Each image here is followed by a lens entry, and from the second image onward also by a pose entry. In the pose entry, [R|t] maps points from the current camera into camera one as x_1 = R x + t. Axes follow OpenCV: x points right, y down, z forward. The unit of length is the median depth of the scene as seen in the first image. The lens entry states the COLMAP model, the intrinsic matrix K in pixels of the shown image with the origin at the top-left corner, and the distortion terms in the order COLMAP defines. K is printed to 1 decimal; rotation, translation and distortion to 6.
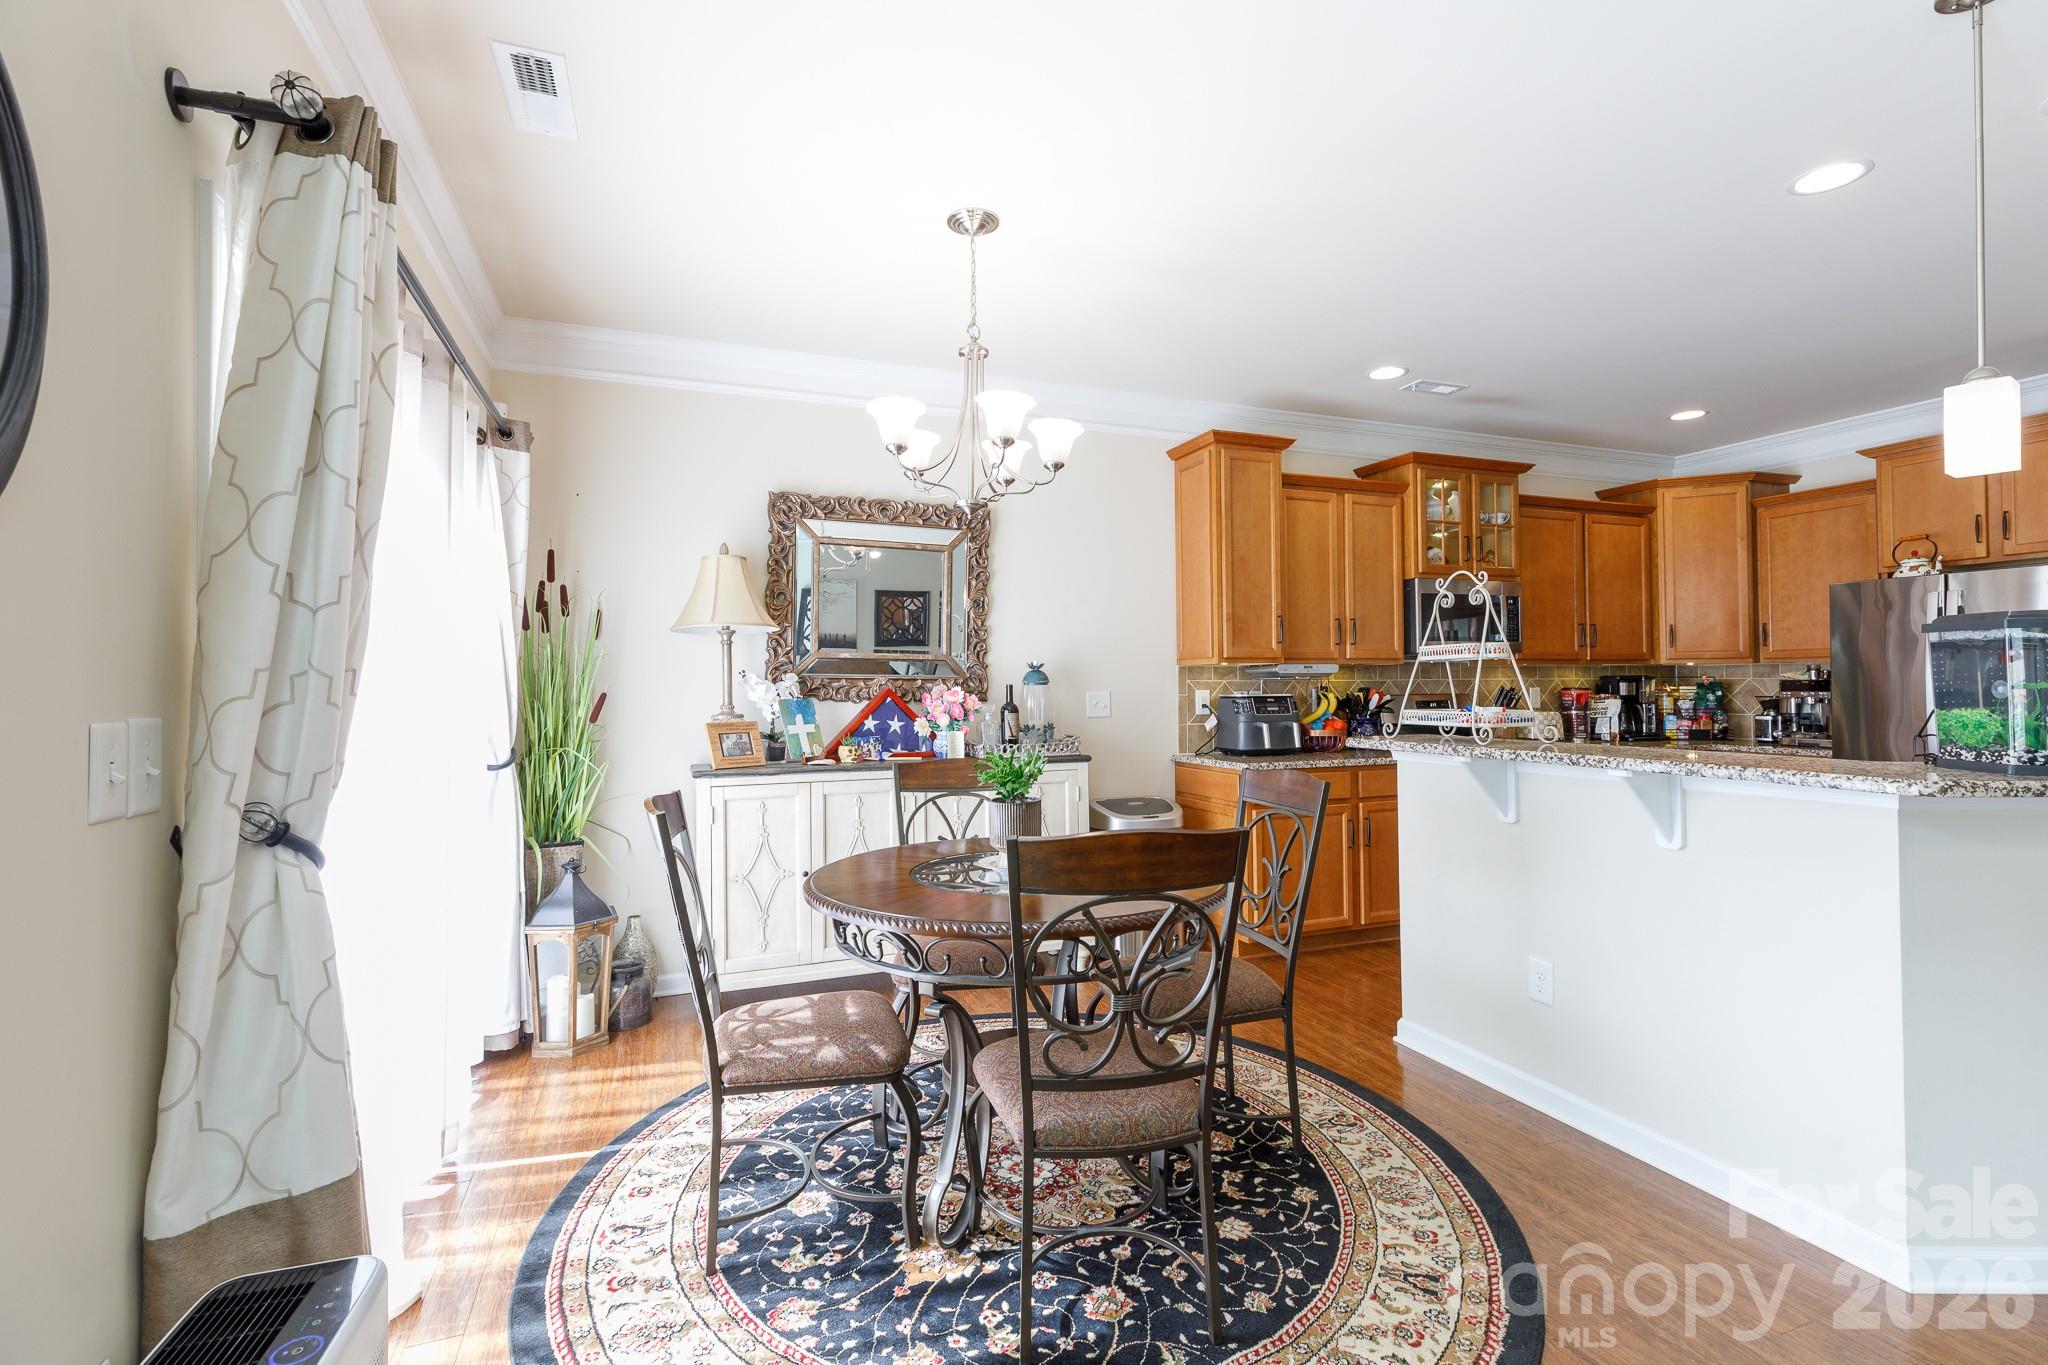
lens RADIAL K [[917.3, 0, 1018.5], [0, 917.3, 672.7], [0, 0, 1]] dist [-0.001008, -0.000042]
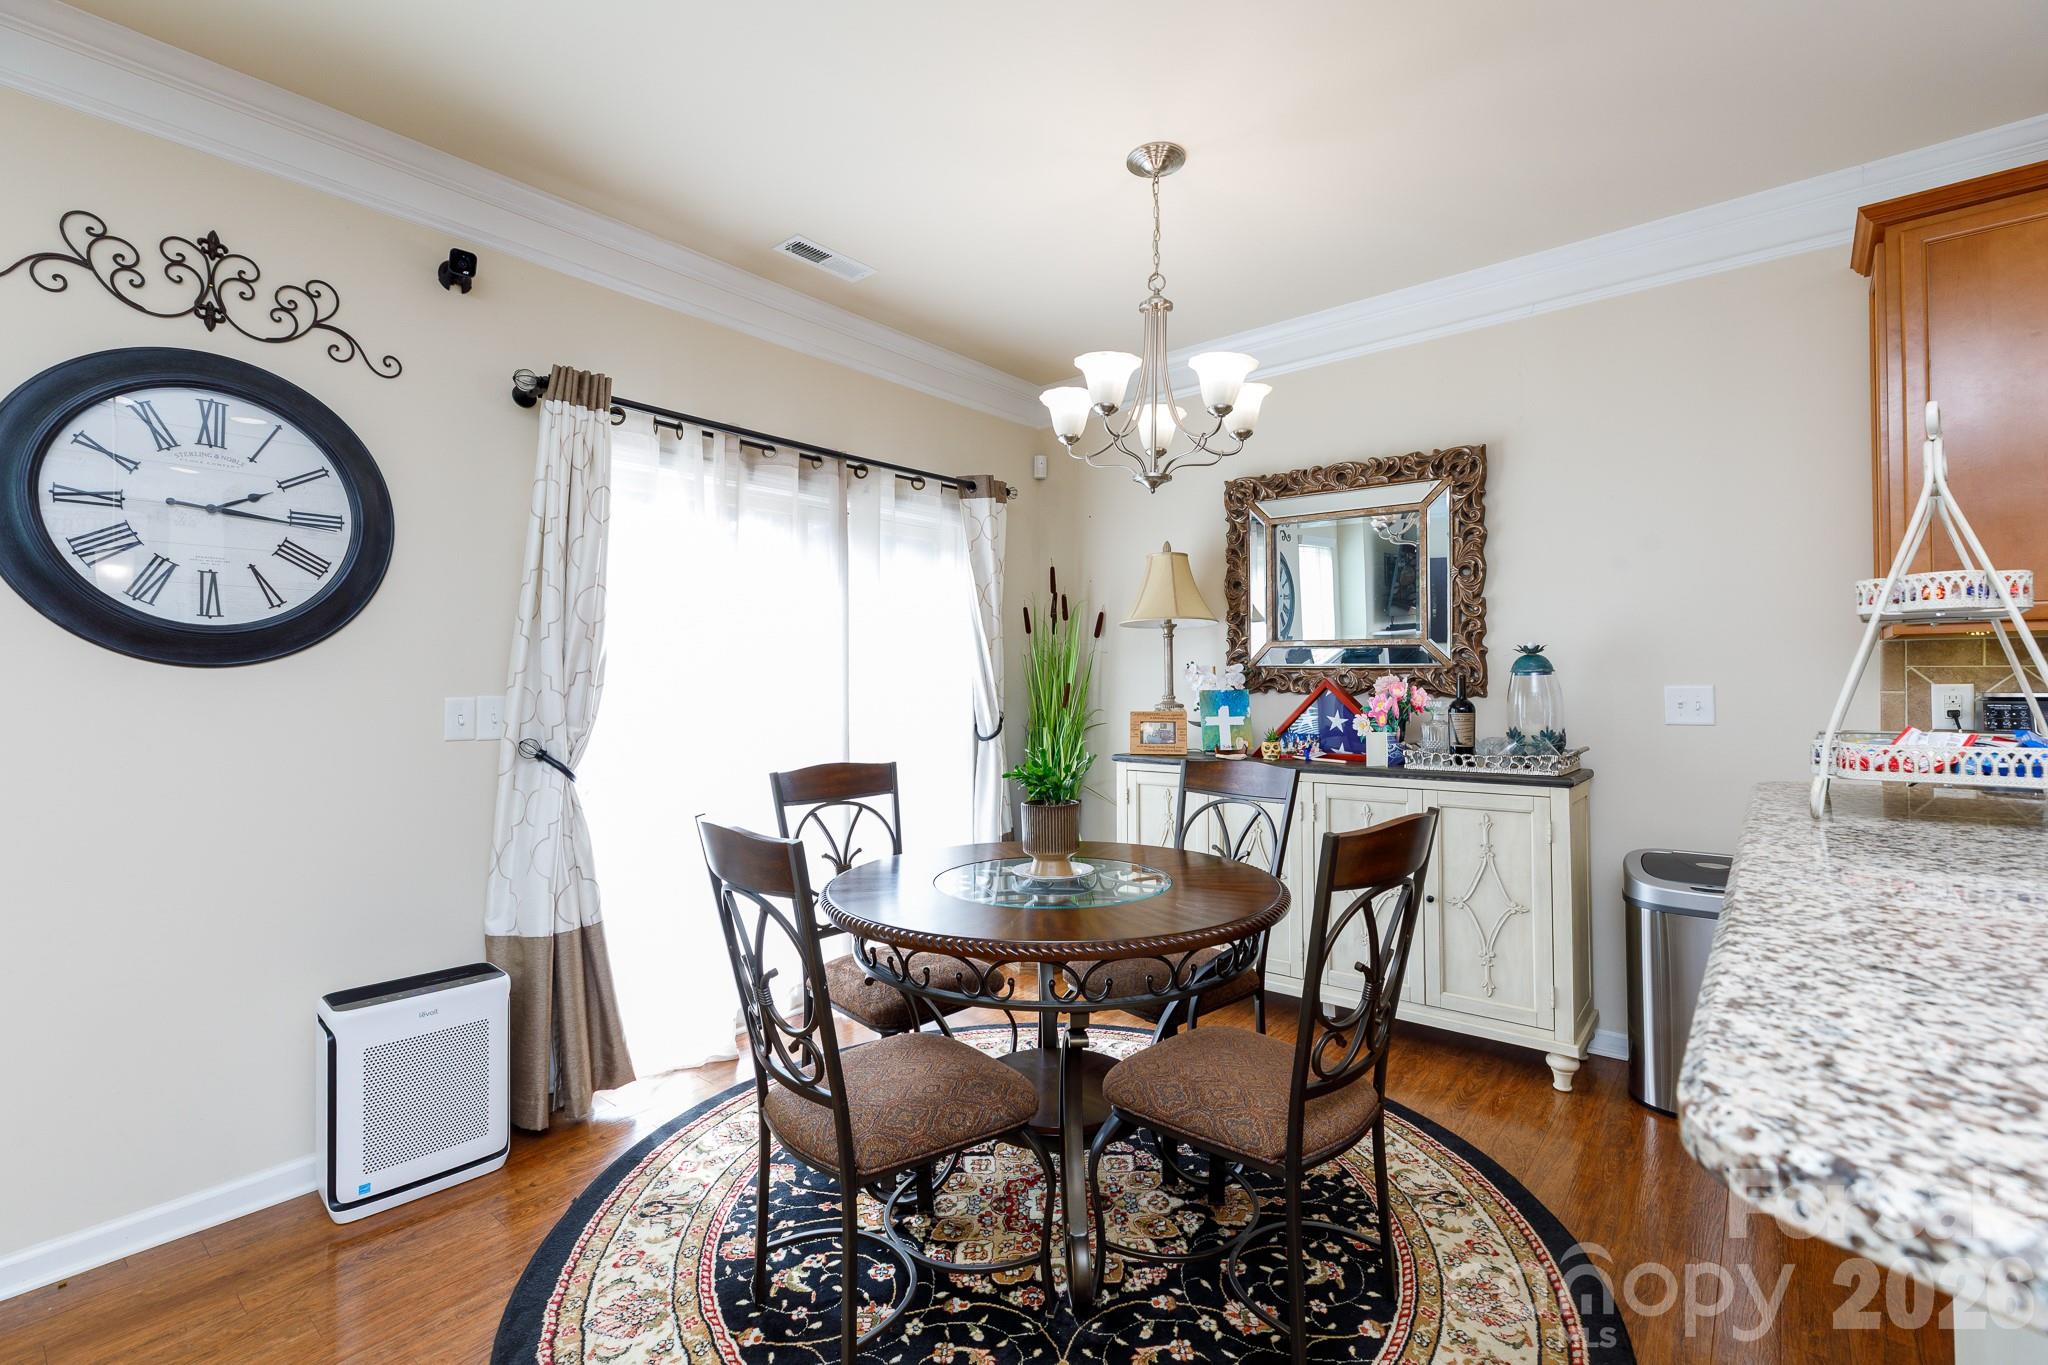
lens RADIAL K [[909.0, 0, 1022.1], [0, 909.0, 673.8], [0, 0, 1]] dist [0.000460, 0.000140]
pose [[0.490901, -0.003489, -0.871209, 0.444039], [0.015474, 0.999869, 0.004715, 0.002774], [0.871078, -0.015795, 0.490890, 0.299557]]
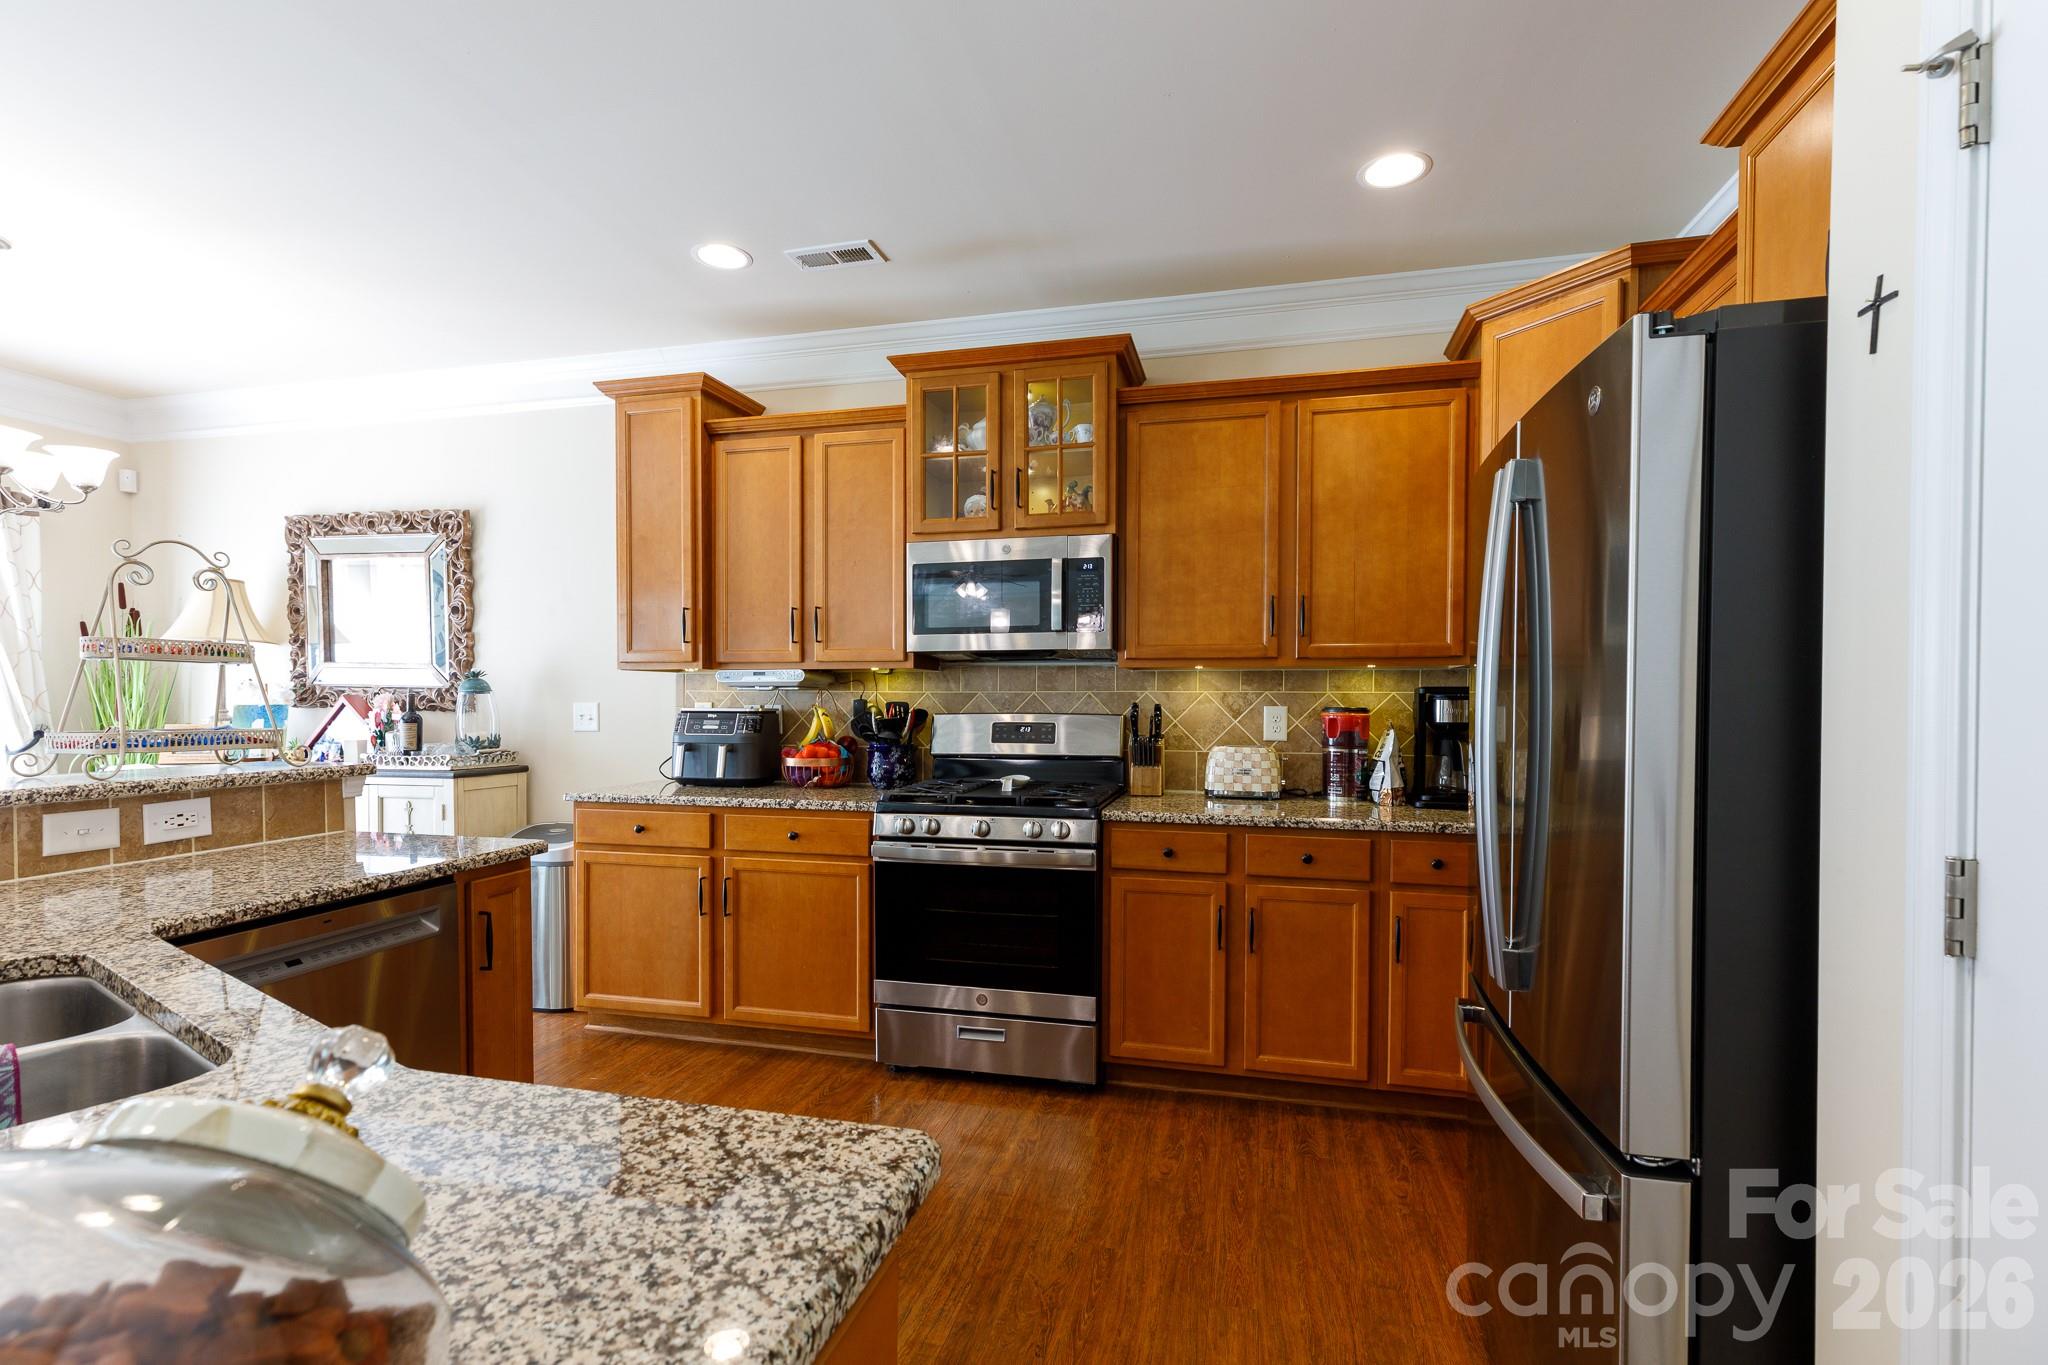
lens RADIAL K [[931.0, 0, 1026.5], [0, 931.0, 721.6], [0, 0, 1]] dist [-0.000655, -0.000129]
pose [[0.823212, 0.024405, -0.567210, 1.022691], [-0.000706, 0.999119, 0.041963, 0.001004], [0.567734, -0.034144, 0.822504, 0.536833]]
